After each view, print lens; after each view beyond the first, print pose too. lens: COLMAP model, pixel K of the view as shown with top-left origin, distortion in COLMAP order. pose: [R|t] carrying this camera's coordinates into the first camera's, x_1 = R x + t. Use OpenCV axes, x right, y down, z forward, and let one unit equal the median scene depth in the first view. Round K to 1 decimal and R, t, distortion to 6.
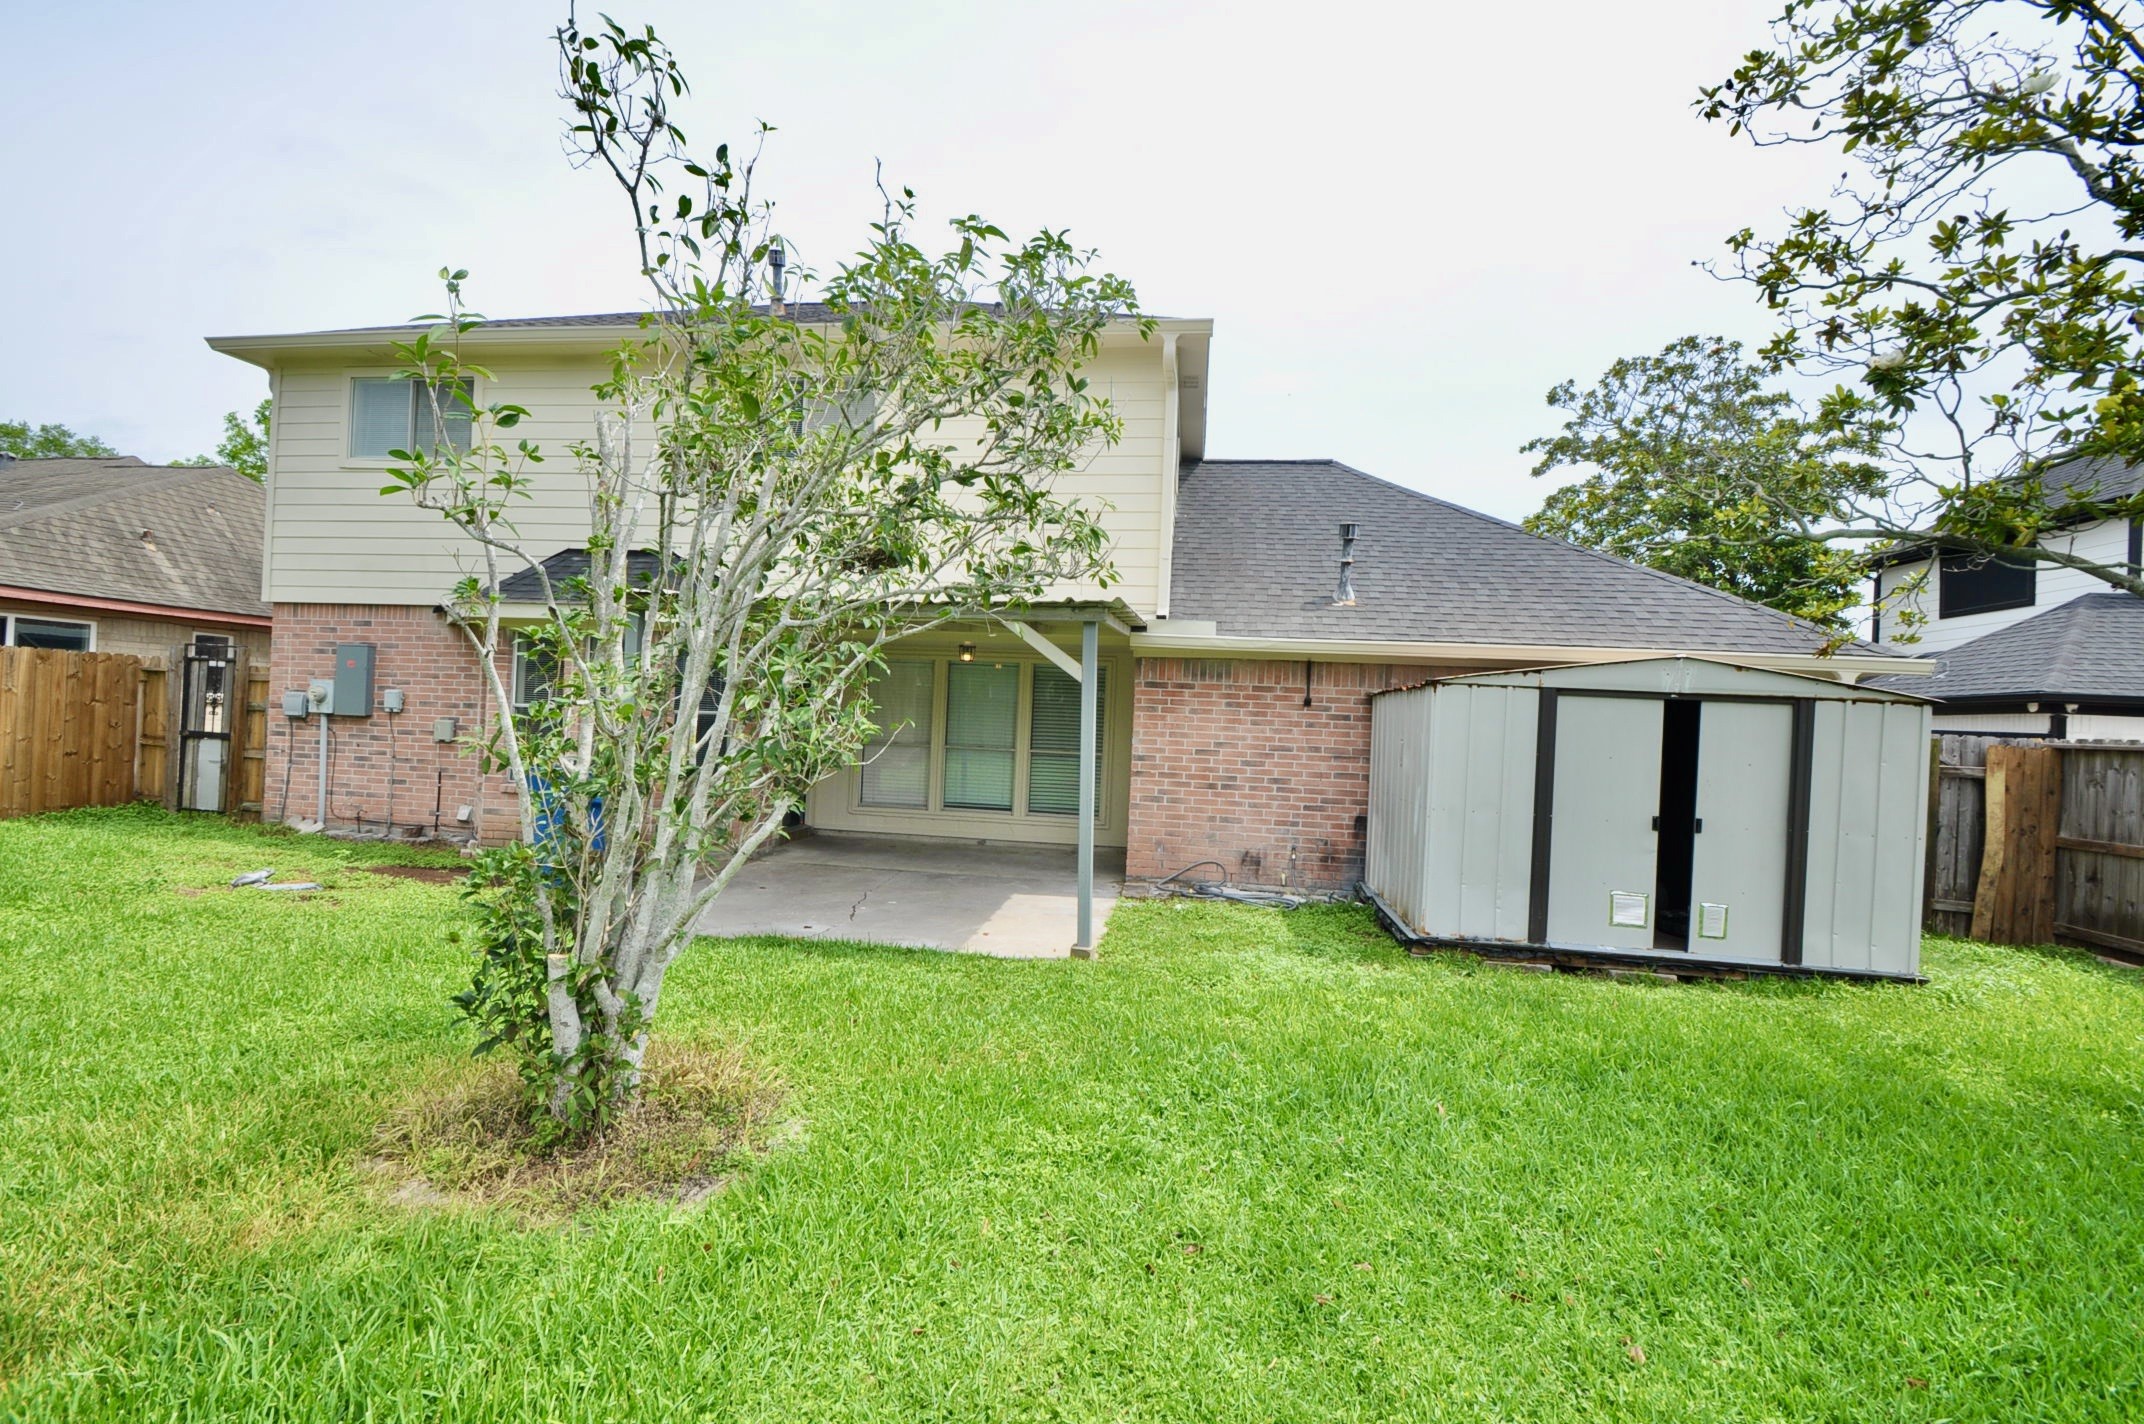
lens RADIAL K [[935.2, 0, 1052.4], [0, 935.2, 708.6], [0, 0, 1]] dist [0.003840, -0.007781]
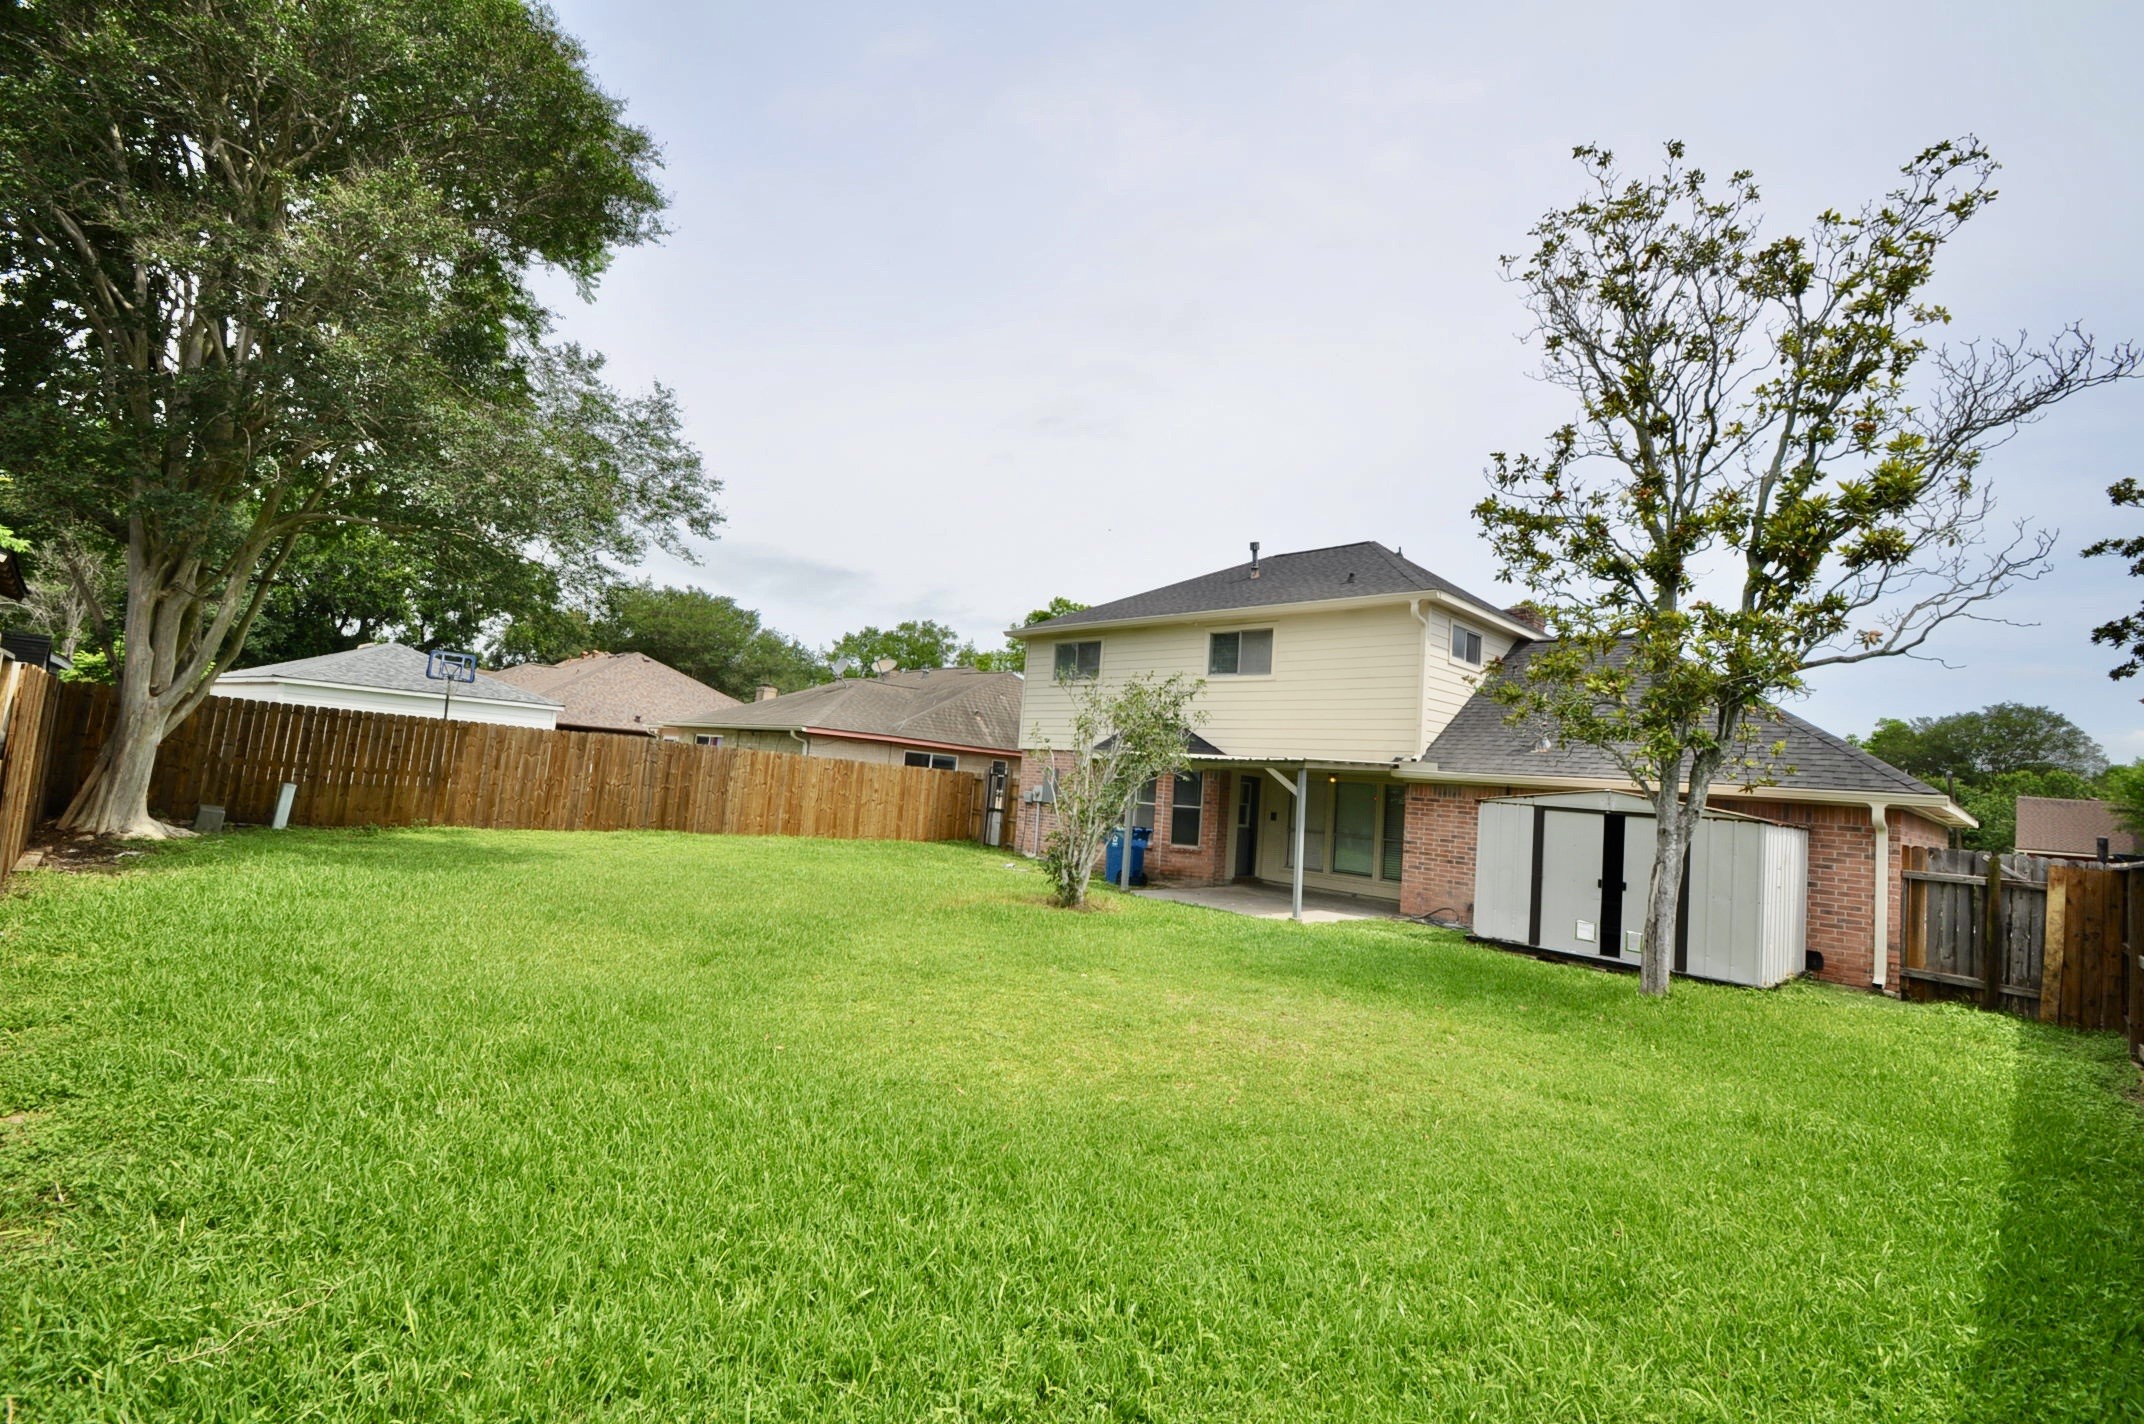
lens RADIAL K [[935.2, 0, 1069.5], [0, 935.2, 708.5], [0, 0, 1]] dist [0.003840, -0.007781]
pose [[0.794054, -0.029904, -0.607112, 0.644680], [-0.039494, 0.994140, -0.100624, 0.006691], [0.606563, 0.103878, 0.788220, -0.734486]]
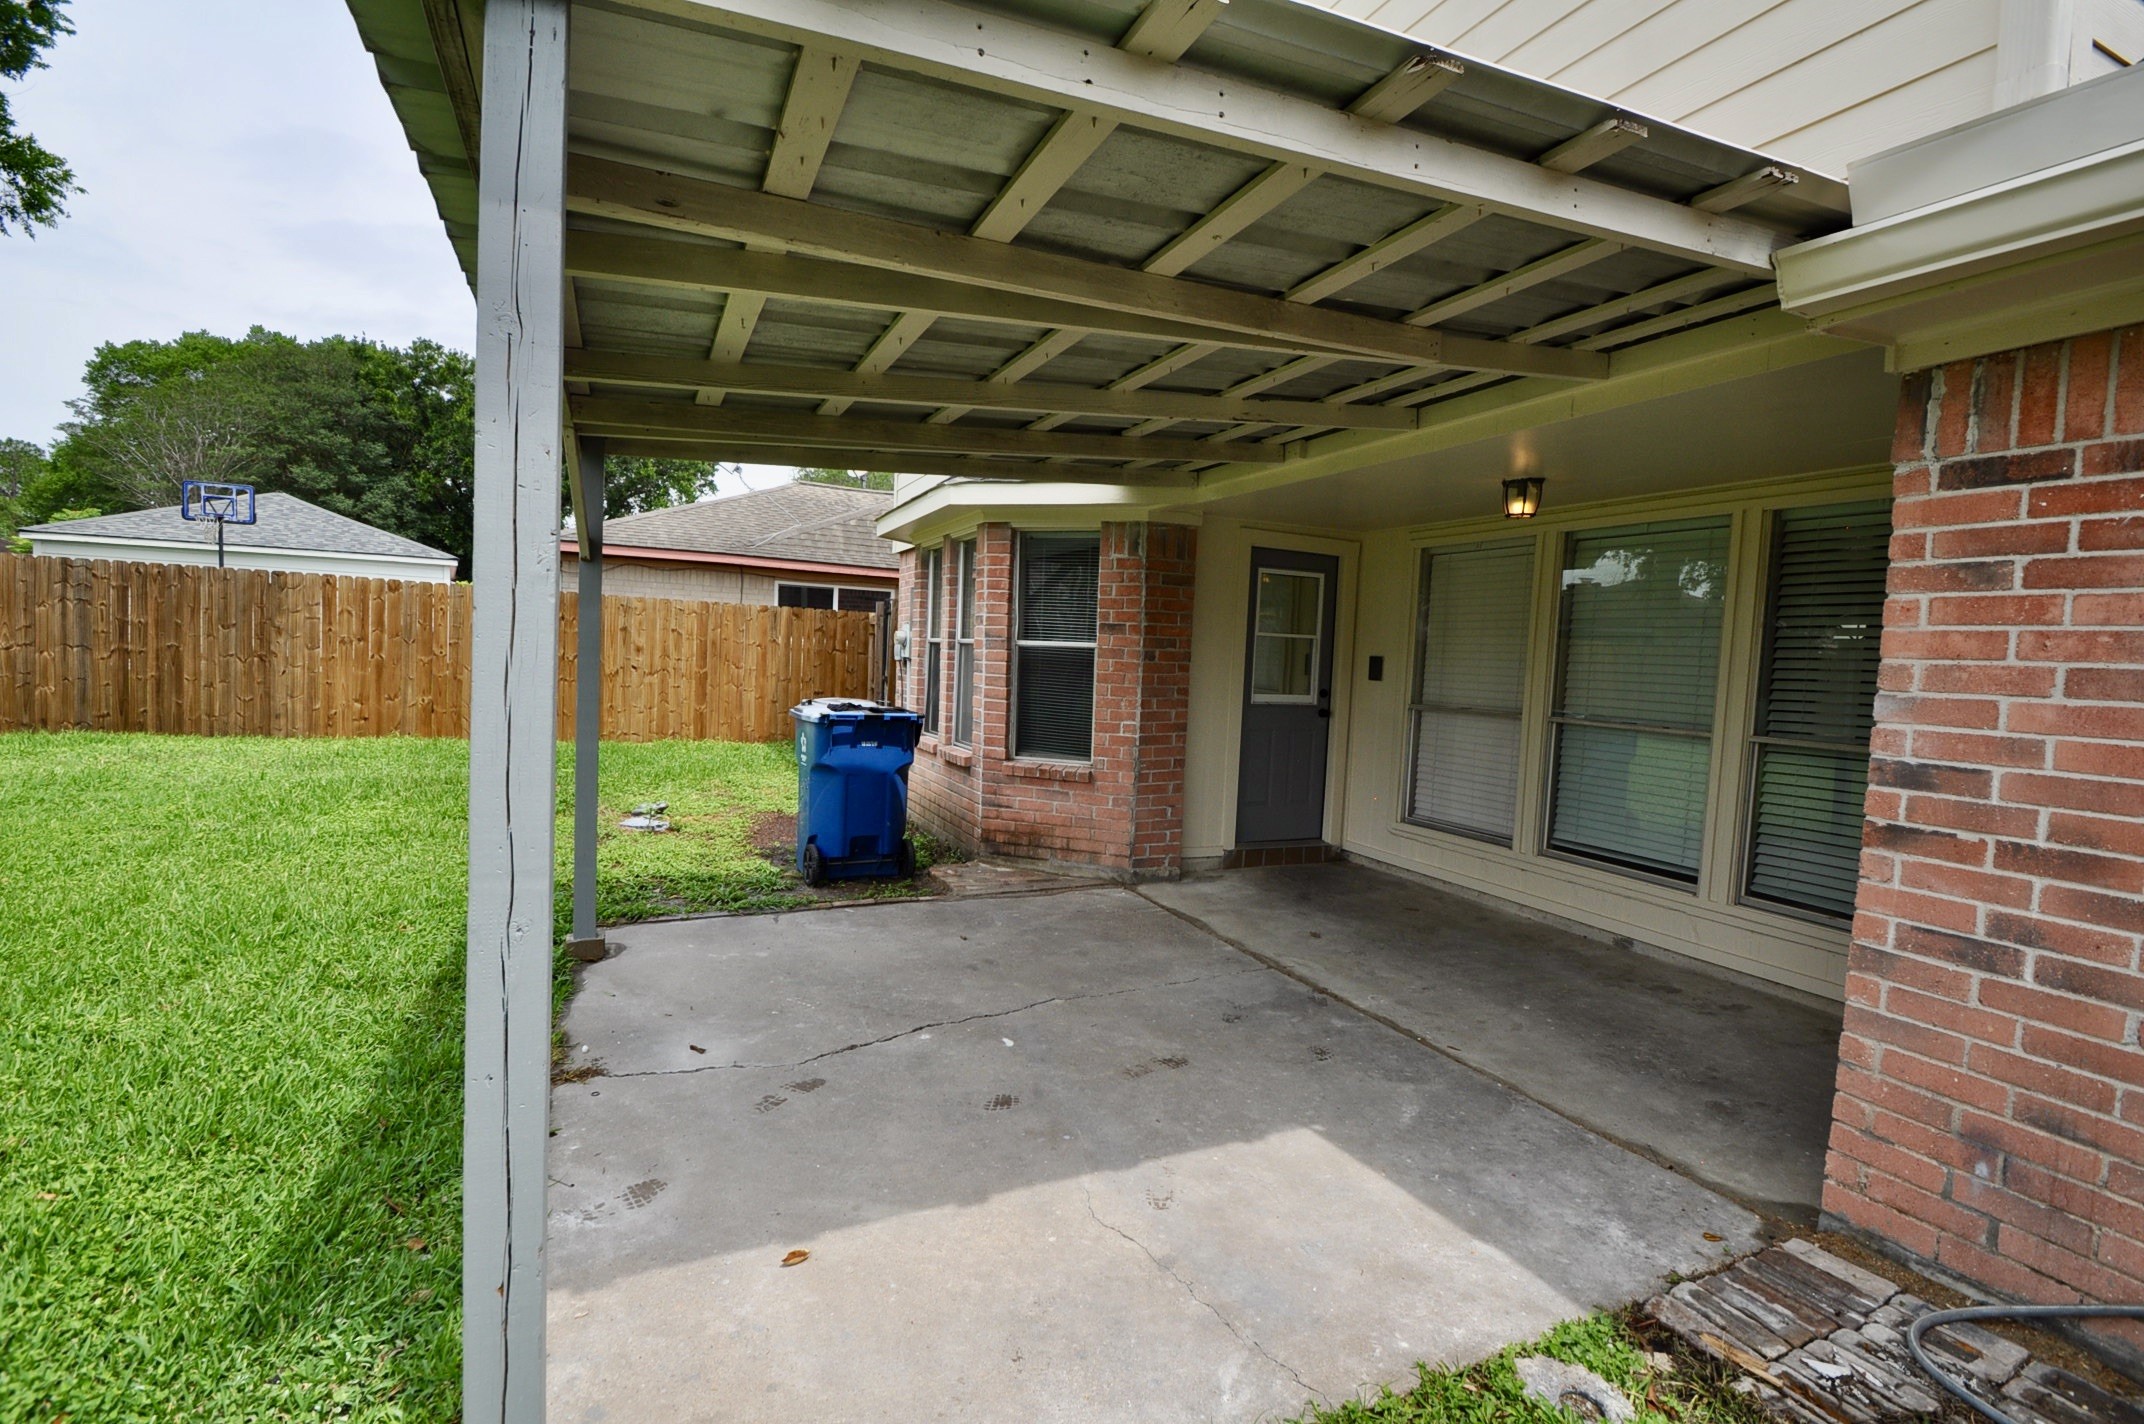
lens RADIAL K [[935.2, 0, 1065.2], [0, 935.2, 713.7], [0, 0, 1]] dist [0.003840, -0.007781]
pose [[0.537624, 0.036345, -0.842401, 0.183183], [-0.009856, 0.999273, 0.036823, 0.029302], [0.843127, -0.011494, 0.537591, 0.678875]]
